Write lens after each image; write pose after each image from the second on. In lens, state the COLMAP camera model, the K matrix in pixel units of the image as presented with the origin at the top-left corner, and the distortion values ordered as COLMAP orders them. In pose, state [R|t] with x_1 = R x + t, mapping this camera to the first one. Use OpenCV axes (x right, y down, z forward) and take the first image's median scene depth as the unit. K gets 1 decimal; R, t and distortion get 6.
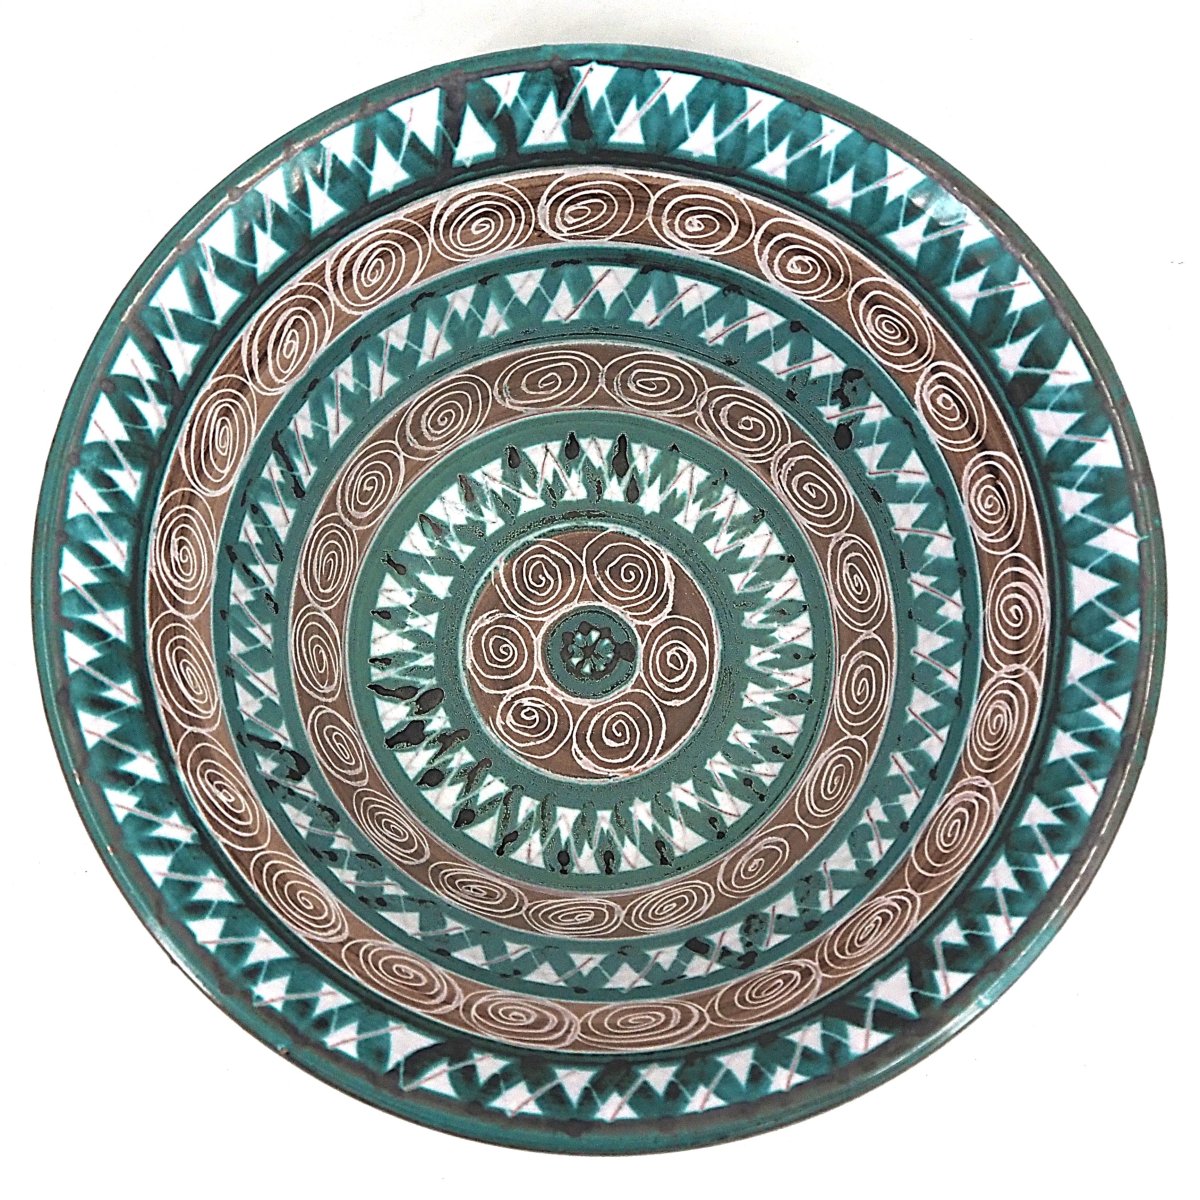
lens RADIAL K [[958.6, 0, 595.6], [0, 958.6, 598.6], [0, 0, 1]] dist [-0.003506, -0.003449]
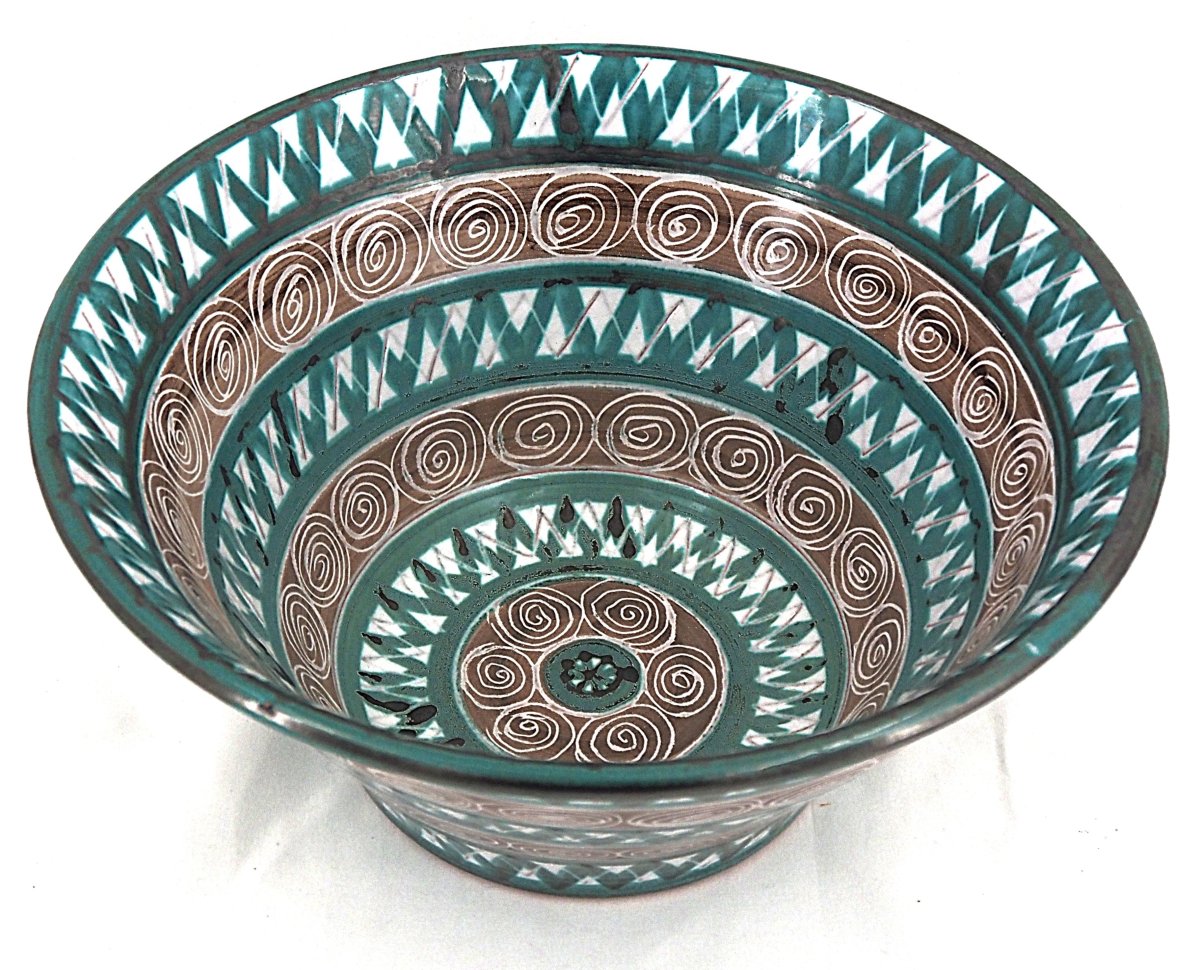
lens RADIAL K [[980.4, 0, 603.9], [0, 980.4, 486.1], [0, 0, 1]] dist [-0.003760, 0.011688]
pose [[0.999395, -0.030117, 0.017390, -0.005438], [0.033588, 0.965527, -0.258129, 0.149497], [-0.009017, 0.258557, 0.965954, 0.015226]]
